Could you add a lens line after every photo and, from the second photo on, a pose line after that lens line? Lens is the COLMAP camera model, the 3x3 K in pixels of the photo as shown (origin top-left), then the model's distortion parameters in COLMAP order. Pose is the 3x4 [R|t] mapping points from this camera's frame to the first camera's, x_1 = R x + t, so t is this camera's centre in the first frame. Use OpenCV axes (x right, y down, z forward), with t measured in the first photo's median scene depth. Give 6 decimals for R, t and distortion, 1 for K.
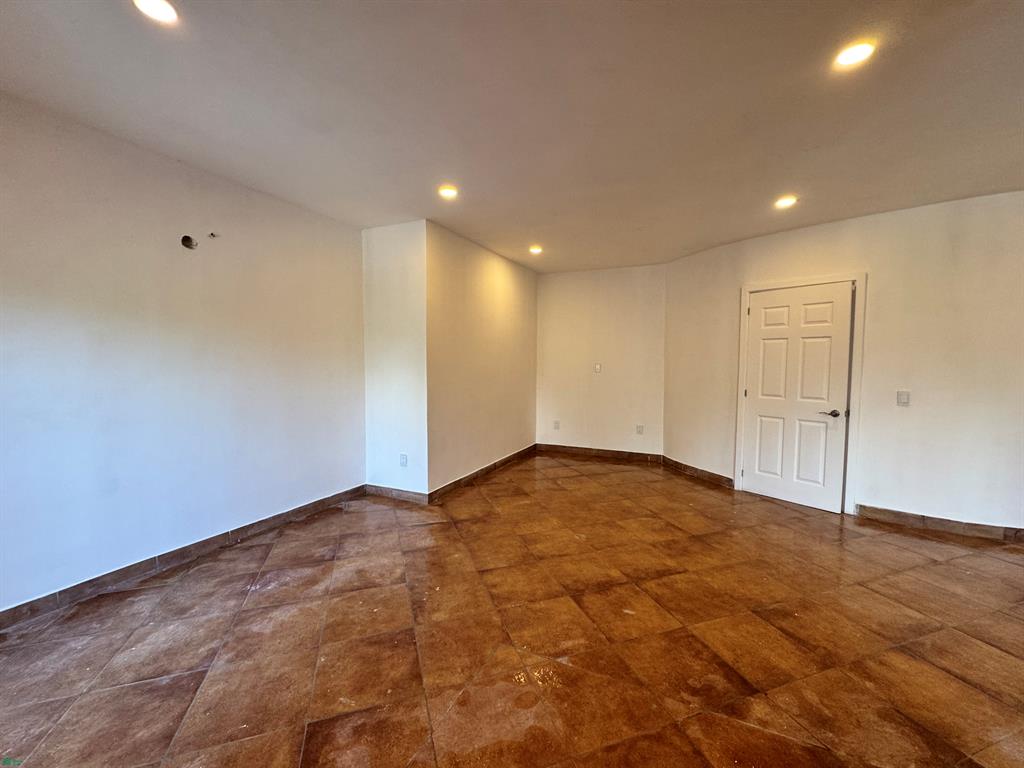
lens RADIAL K [[409.1, 0, 512.8], [0, 409.1, 382.3], [0, 0, 1]] dist [-0.002270, 0.000160]
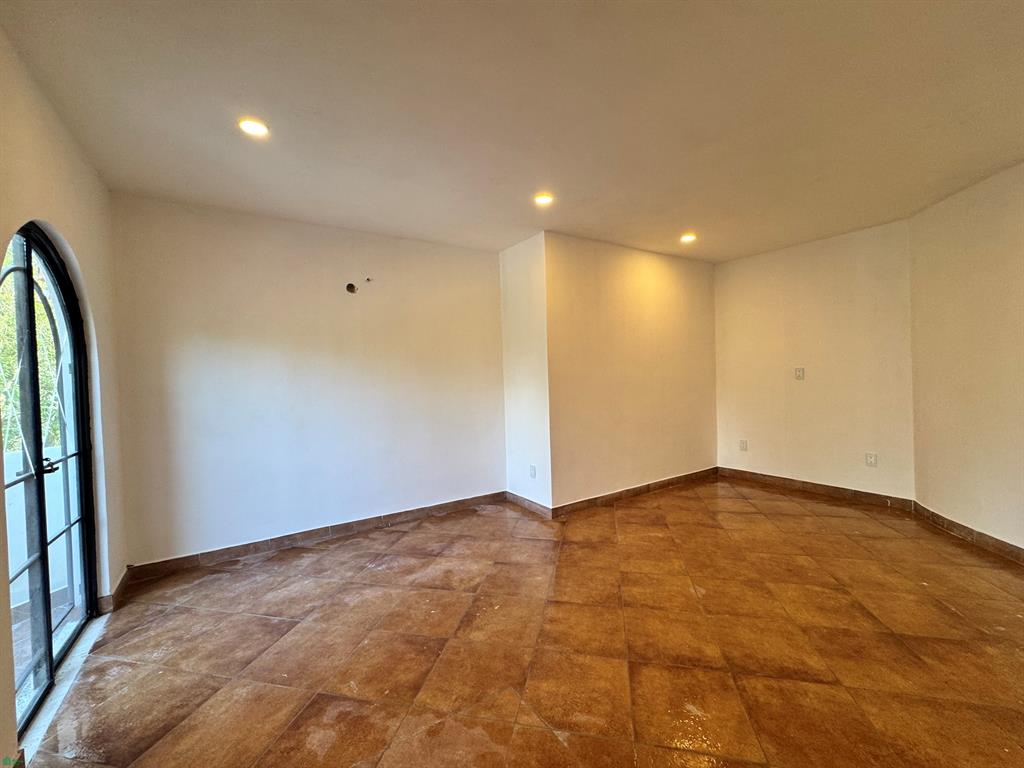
lens RADIAL K [[409.1, 0, 512.8], [0, 409.1, 382.3], [0, 0, 1]] dist [-0.002270, 0.000160]
pose [[0.851611, -0.018401, -0.523852, 0.290111], [0.004931, 0.999621, -0.027097, -0.003011], [0.524152, 0.020493, 0.851378, 0.142775]]
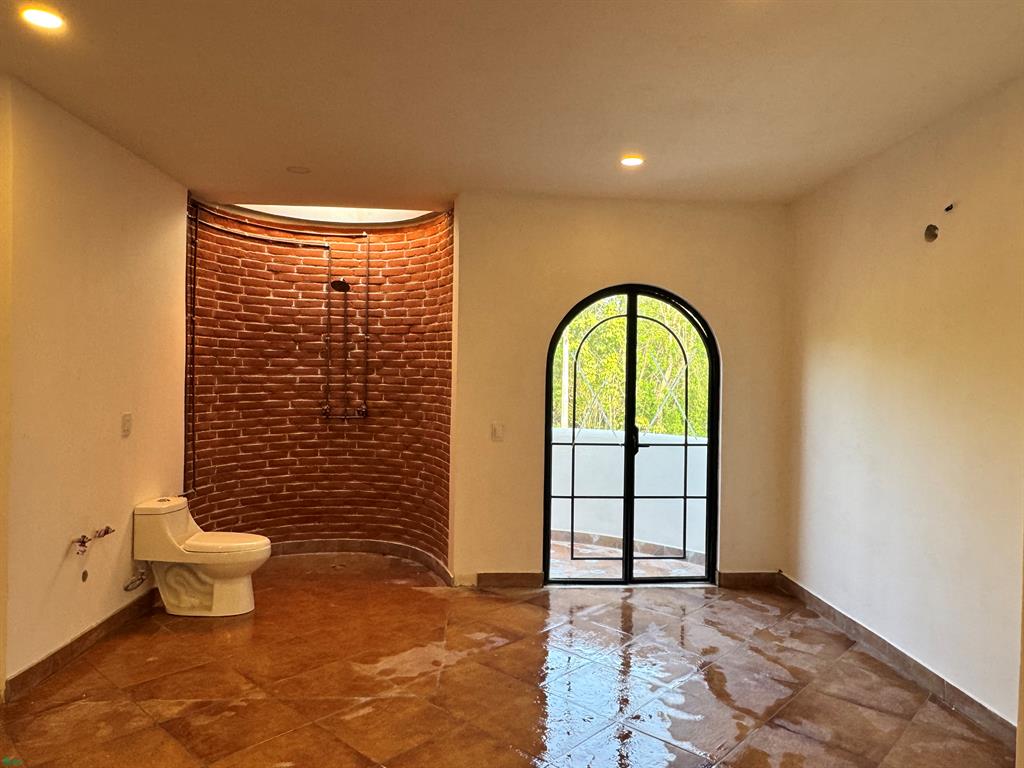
lens RADIAL K [[687.8, 0, 512.0], [0, 687.8, 384.0], [0, 0, 1]] dist [0.002829, 0.001849]
pose [[-0.881014, -0.017167, -0.472778, 0.359485], [-0.046596, 0.997631, 0.050606, -0.095613], [0.470790, 0.066614, -0.879727, 1.528353]]
